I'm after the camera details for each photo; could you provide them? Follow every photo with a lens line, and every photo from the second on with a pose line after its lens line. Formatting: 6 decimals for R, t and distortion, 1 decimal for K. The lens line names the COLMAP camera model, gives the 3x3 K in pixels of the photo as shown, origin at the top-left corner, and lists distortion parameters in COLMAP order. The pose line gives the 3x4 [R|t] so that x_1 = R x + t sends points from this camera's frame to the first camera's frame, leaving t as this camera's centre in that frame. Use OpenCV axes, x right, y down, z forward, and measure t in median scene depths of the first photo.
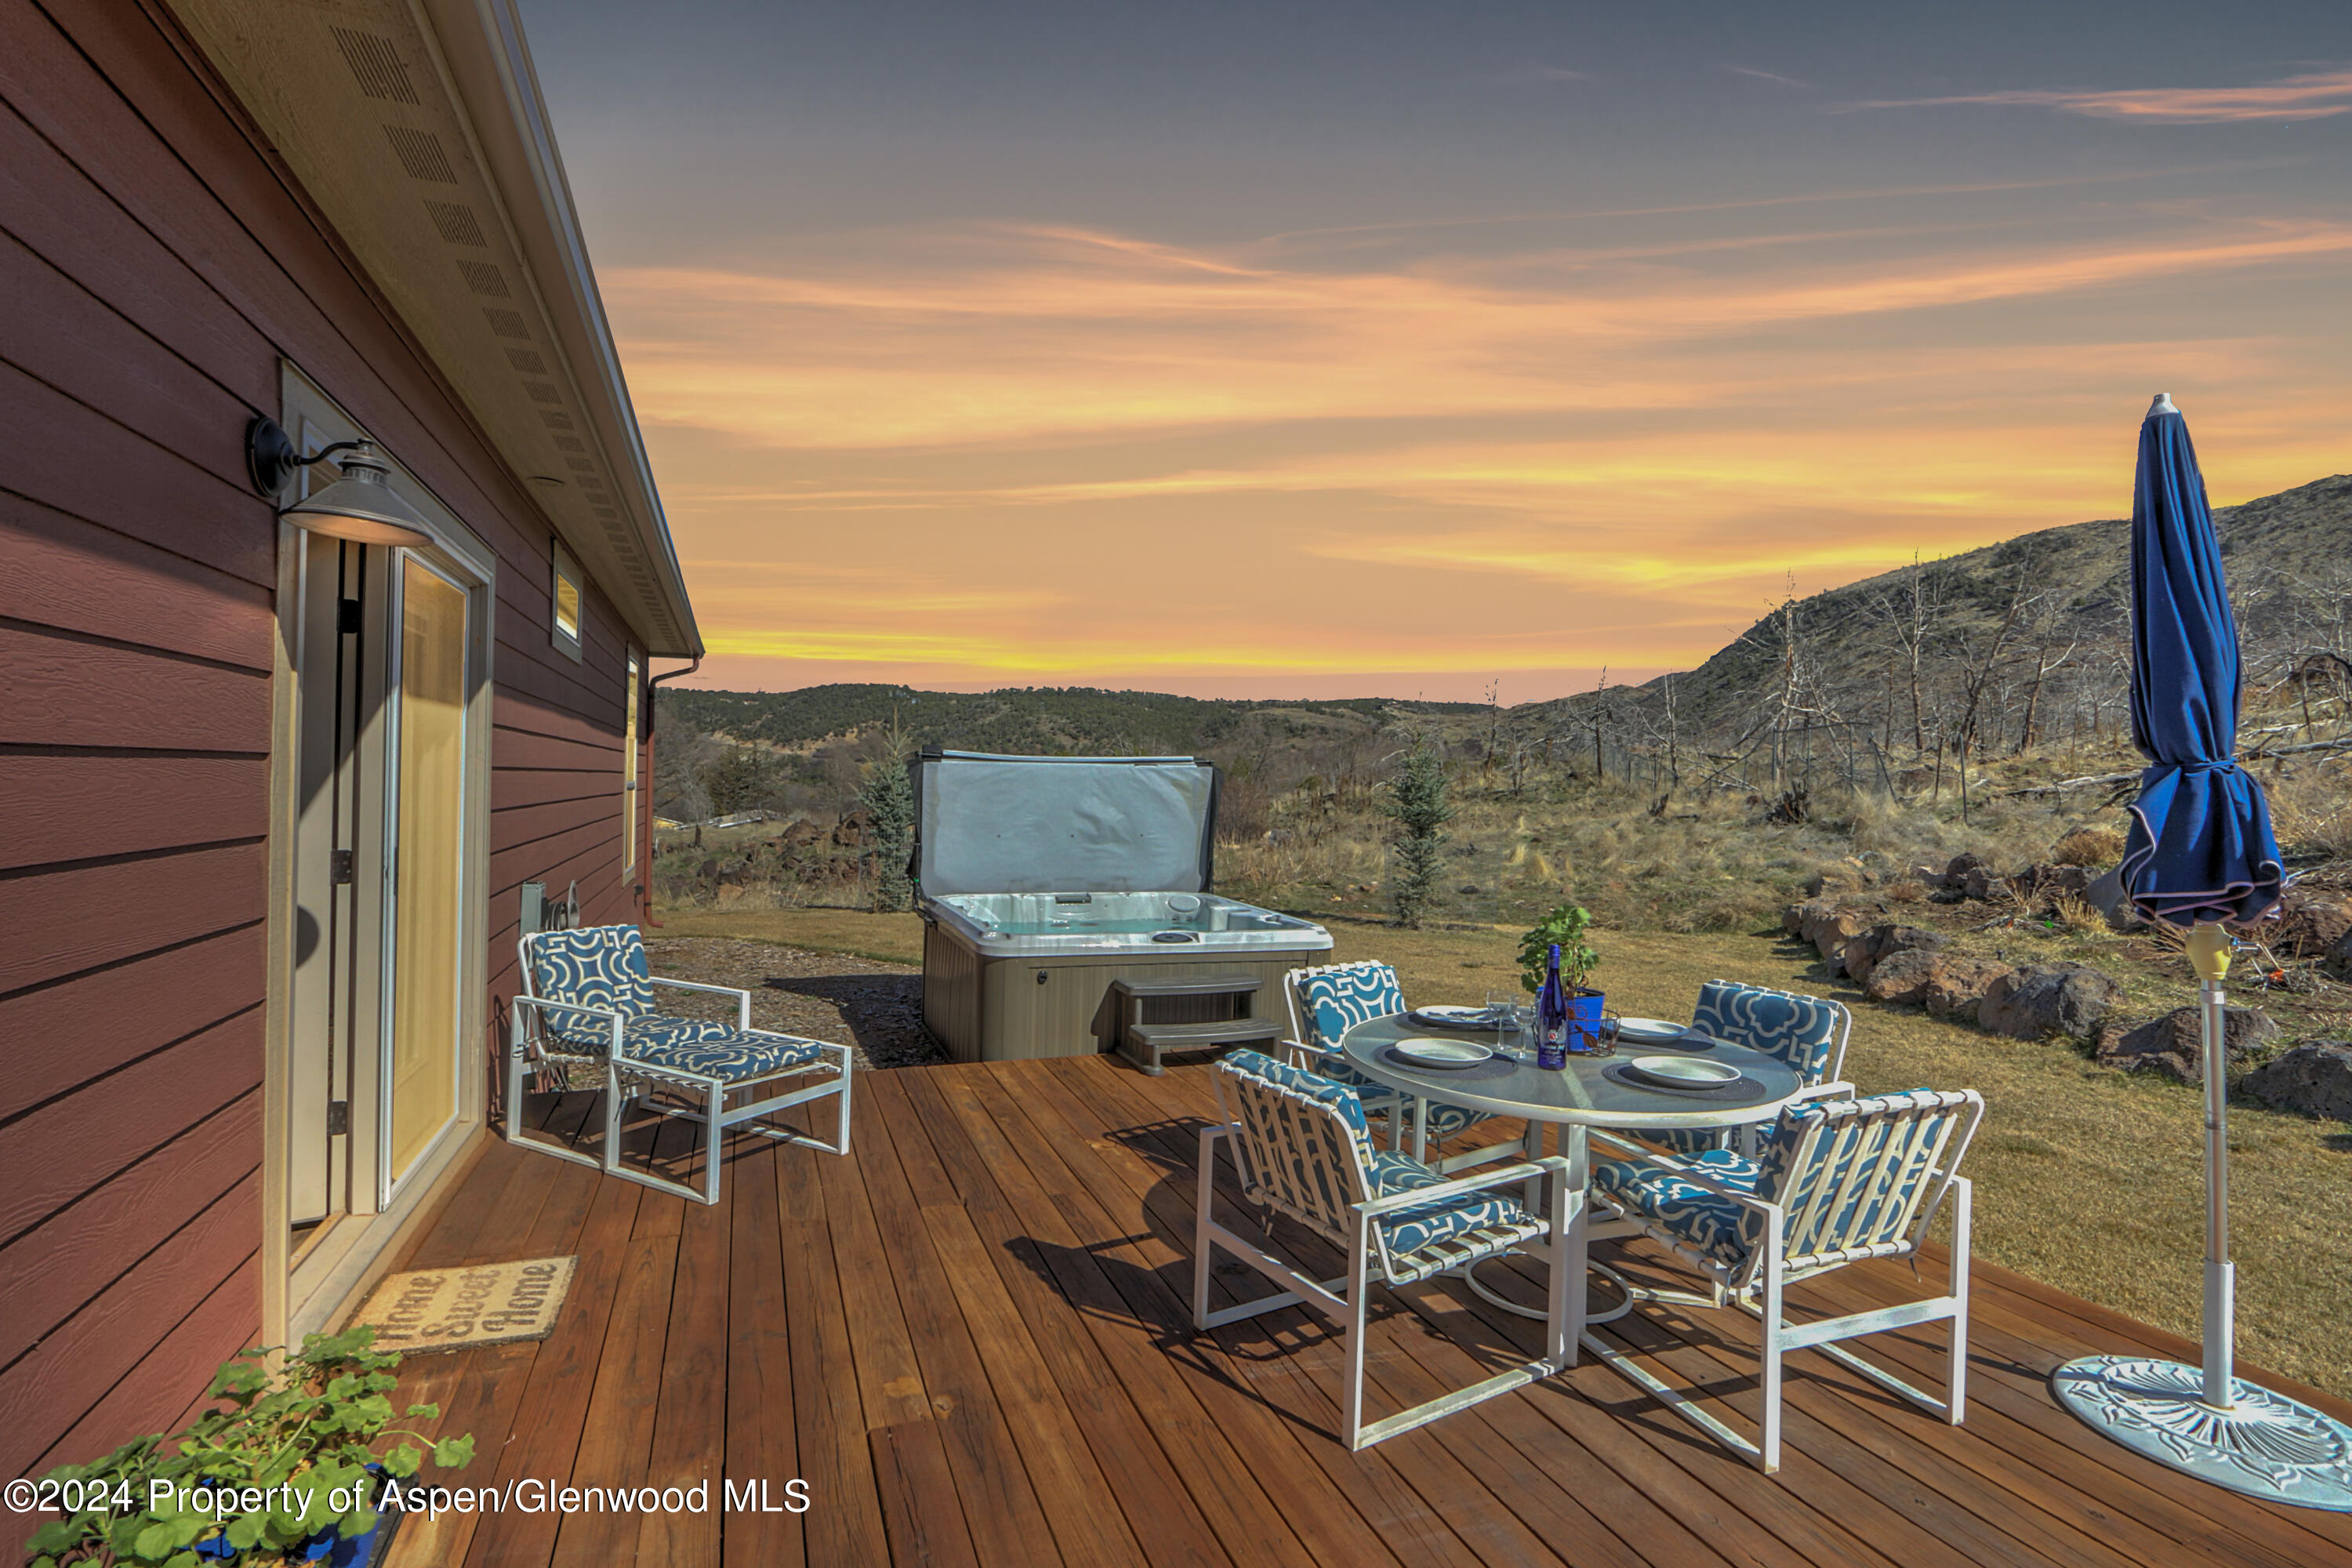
lens RADIAL K [[1099.8, 0, 1171.7], [0, 1099.8, 773.3], [0, 0, 1]] dist [-0.005299, -0.001150]
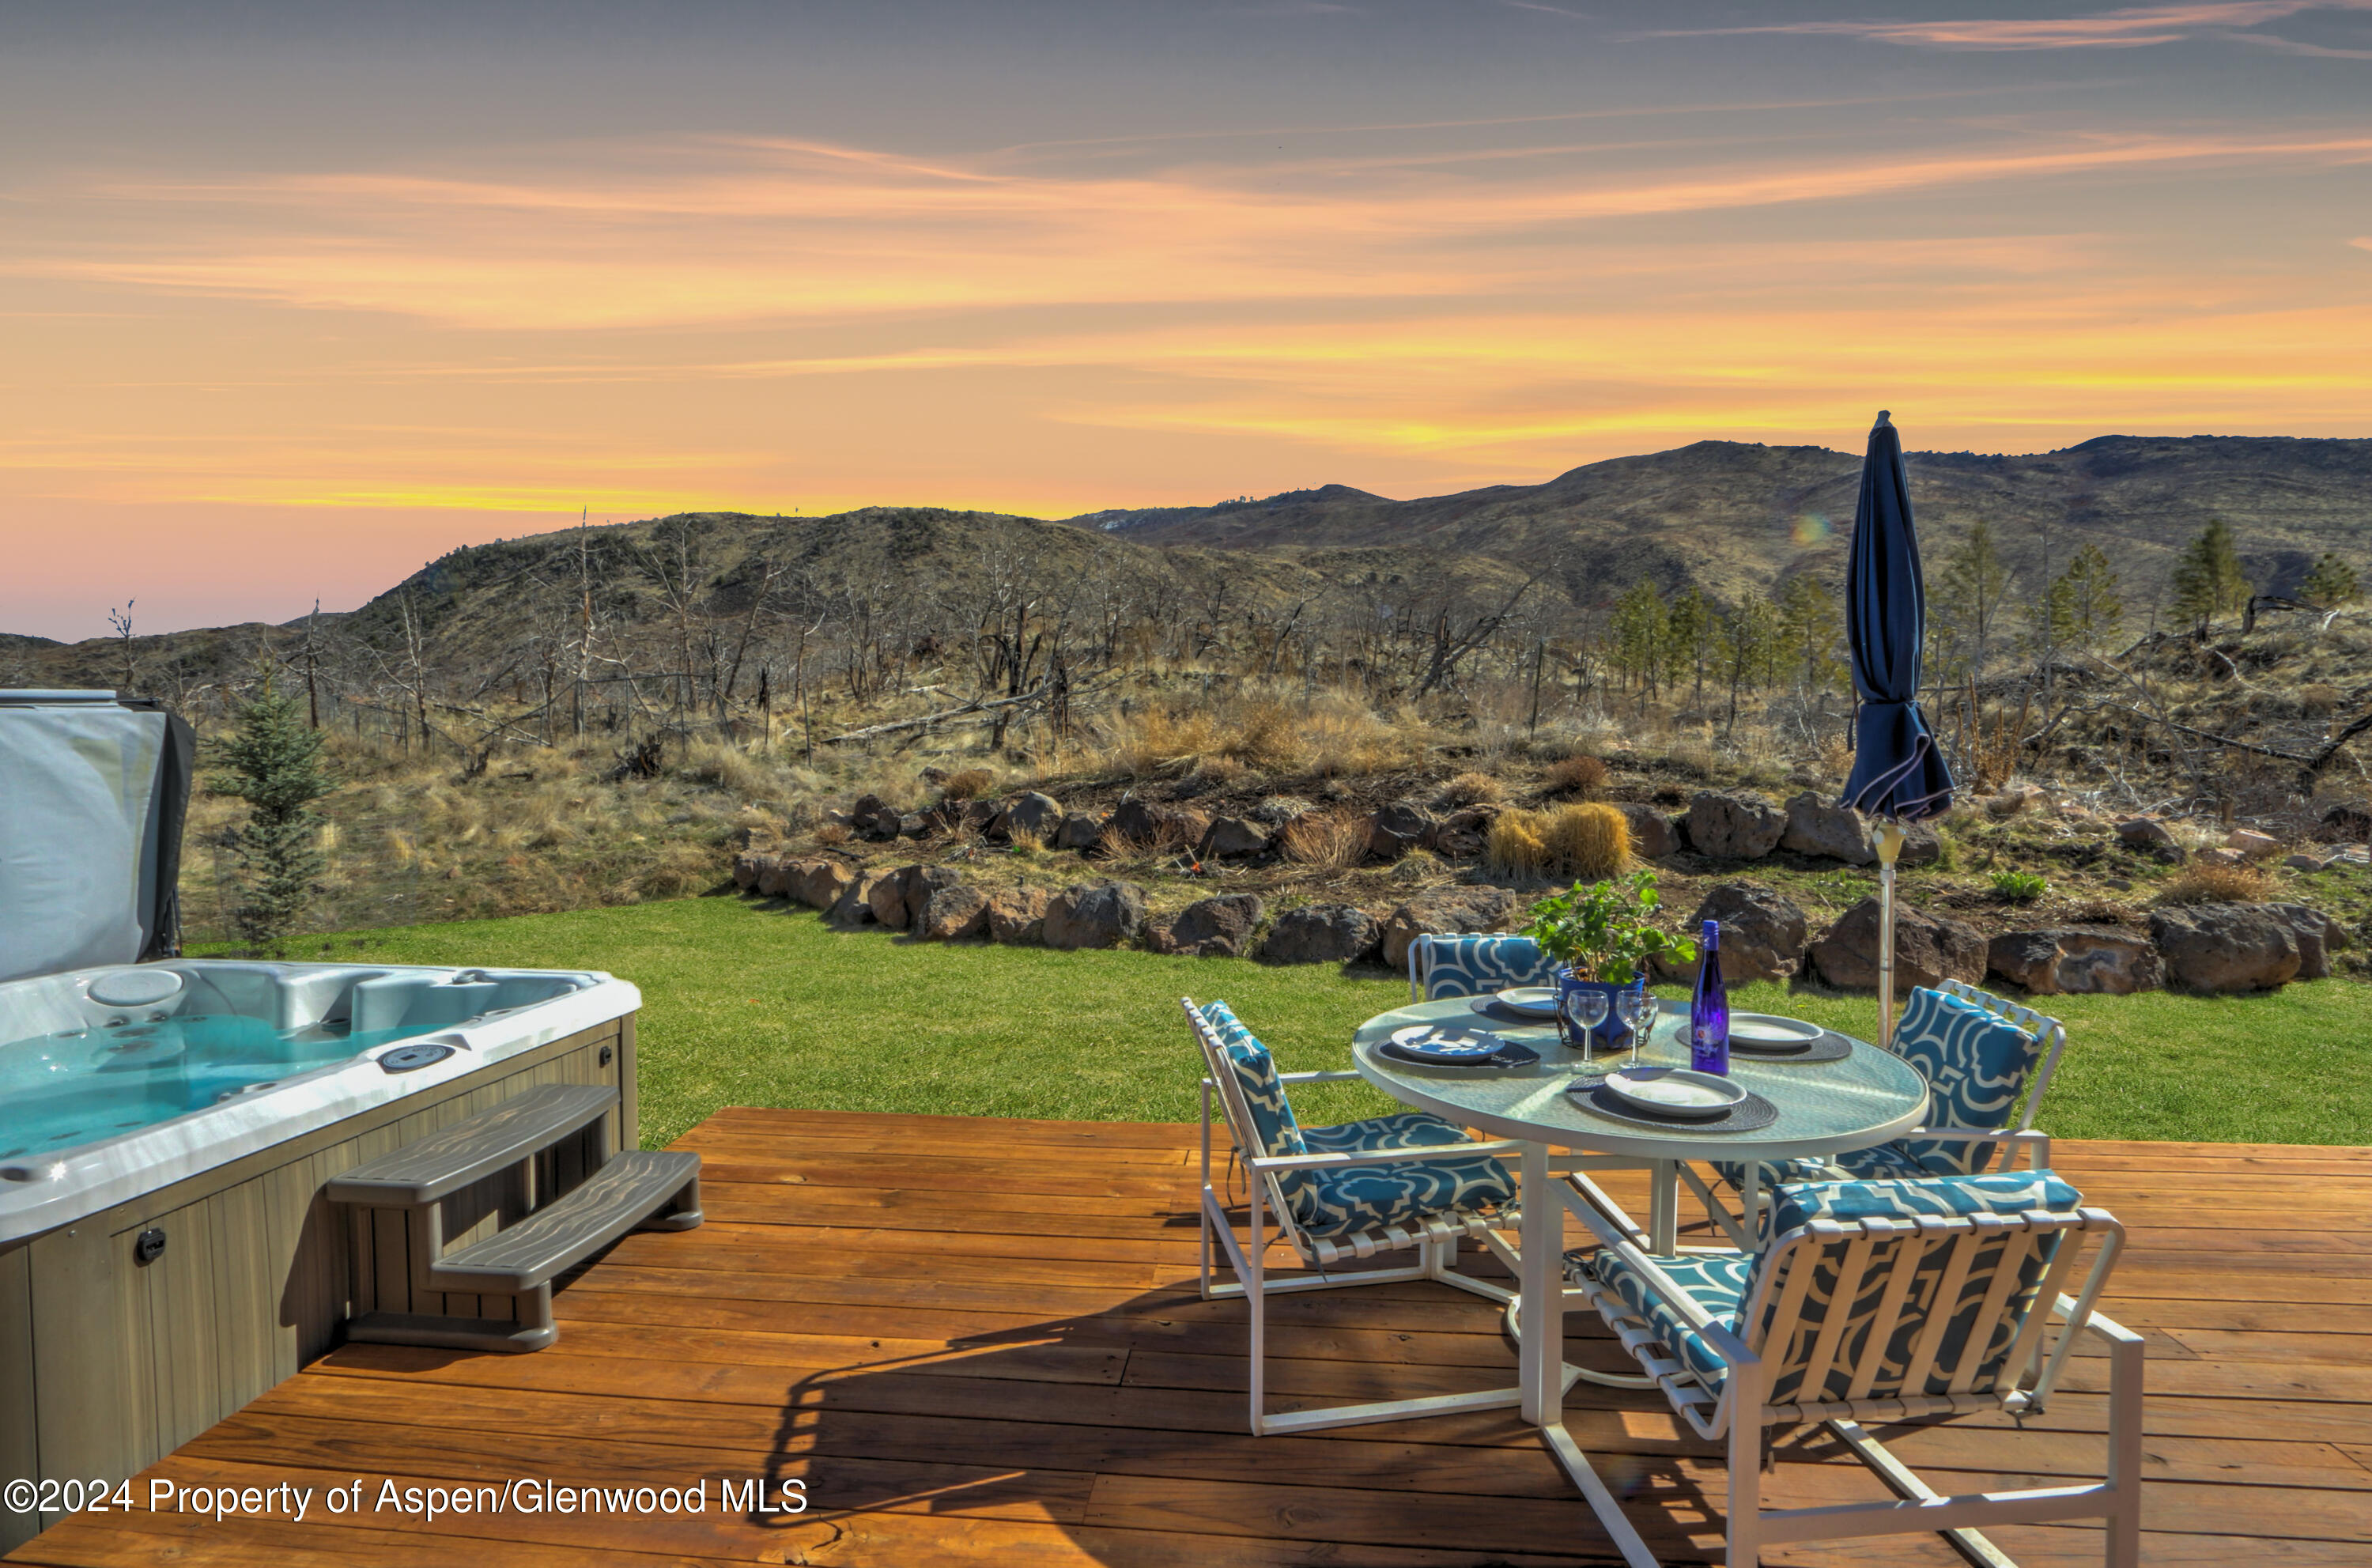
lens RADIAL K [[1109.2, 0, 1173.3], [0, 1109.2, 786.6], [0, 0, 1]] dist [-0.005299, -0.001150]
pose [[0.469915, -0.056191, 0.880922, -0.126506], [0.009393, 0.998234, 0.058664, 0.002126], [-0.882662, -0.019293, 0.469612, 0.226163]]
